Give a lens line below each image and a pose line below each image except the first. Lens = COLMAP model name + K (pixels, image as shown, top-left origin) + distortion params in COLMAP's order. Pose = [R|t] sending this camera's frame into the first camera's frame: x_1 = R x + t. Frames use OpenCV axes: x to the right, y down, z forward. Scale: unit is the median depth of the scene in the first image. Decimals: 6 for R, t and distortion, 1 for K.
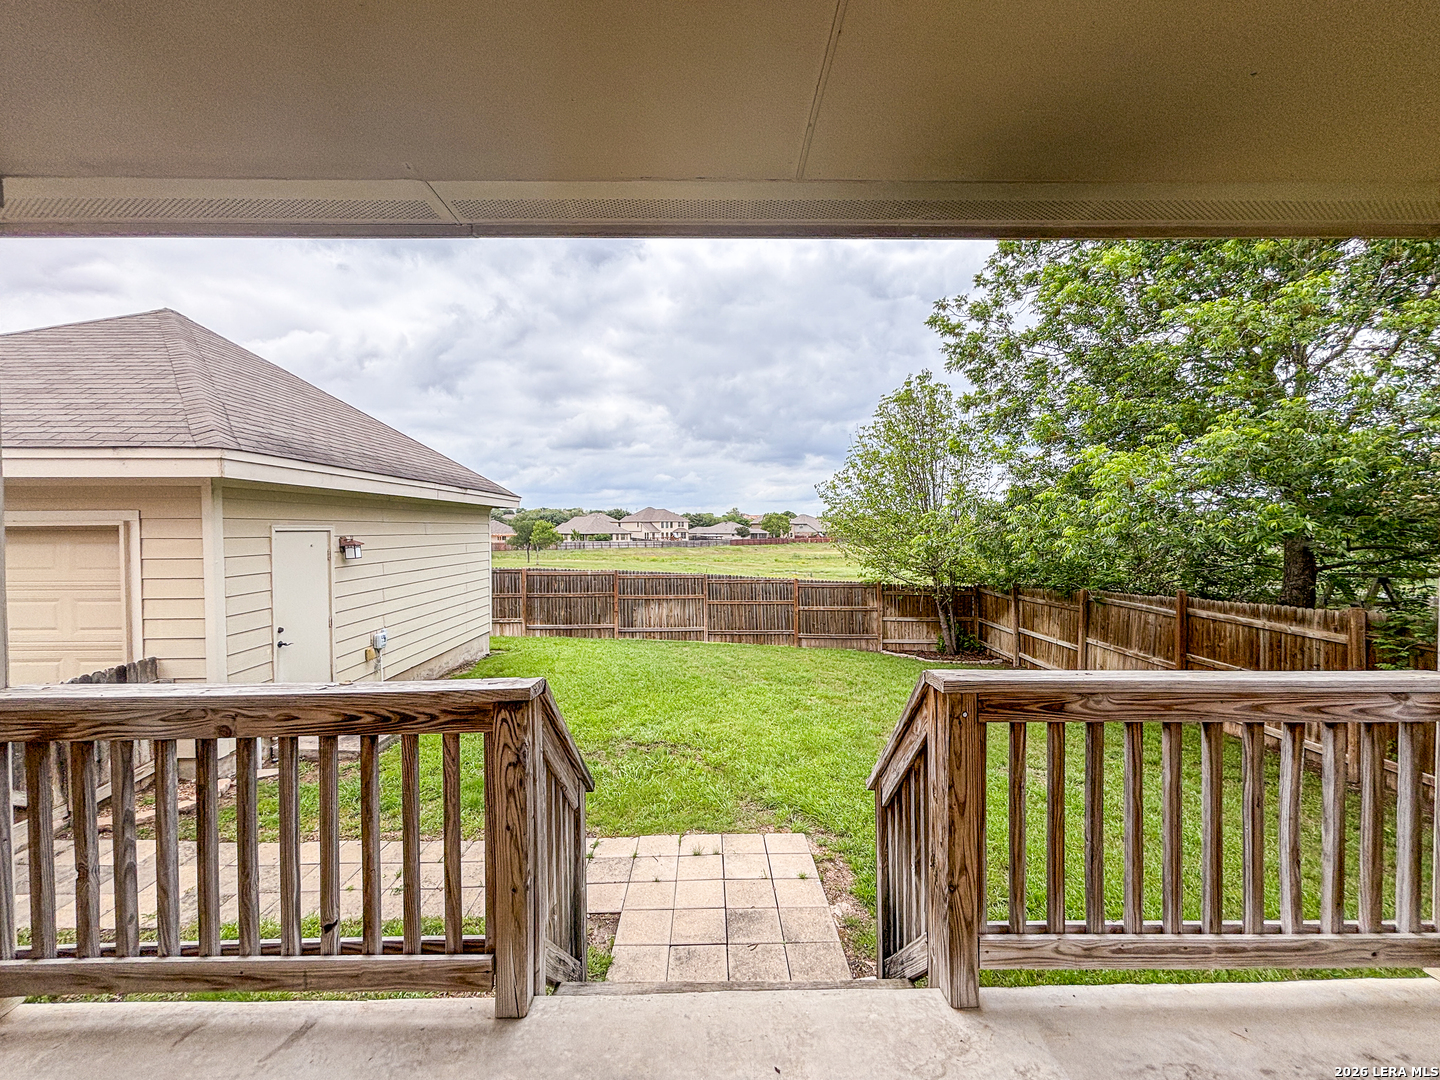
lens RADIAL K [[581.1, 0, 716.6], [0, 581.1, 544.2], [0, 0, 1]] dist [0.011380, -0.003064]
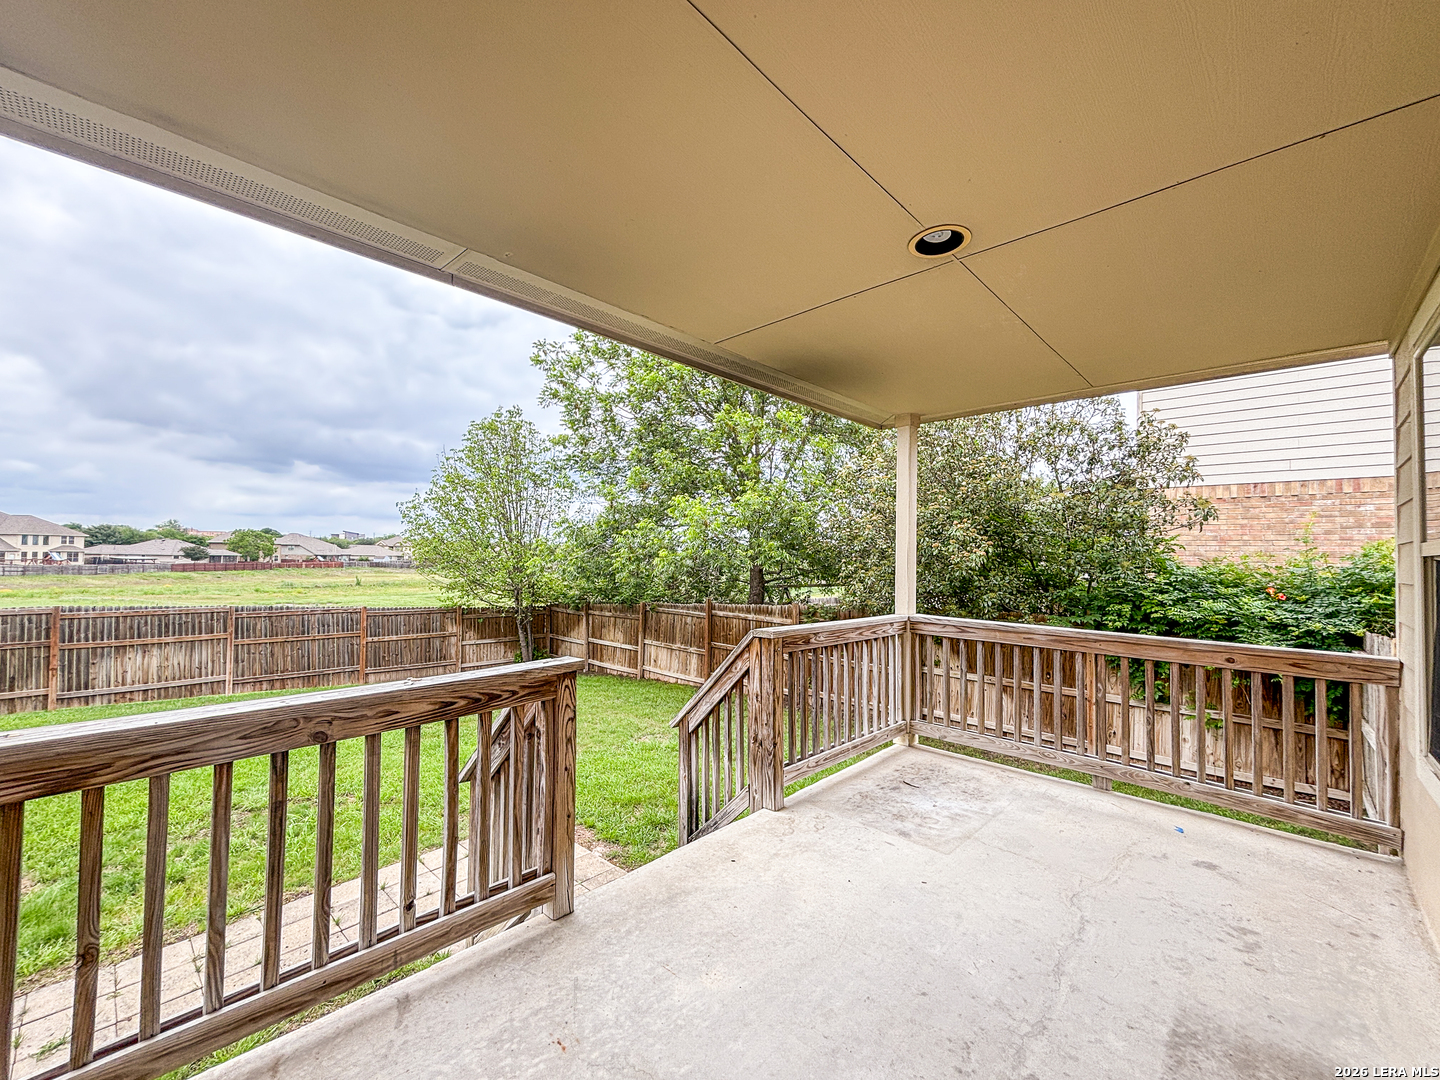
lens RADIAL K [[581.1, 0, 723.4], [0, 581.1, 540.3], [0, 0, 1]] dist [0.011380, -0.003064]
pose [[0.702751, 0.033439, 0.710650, -0.115185], [0.002345, 0.998781, -0.049315, 0.003653], [-0.711432, 0.036322, 0.701815, -0.021818]]
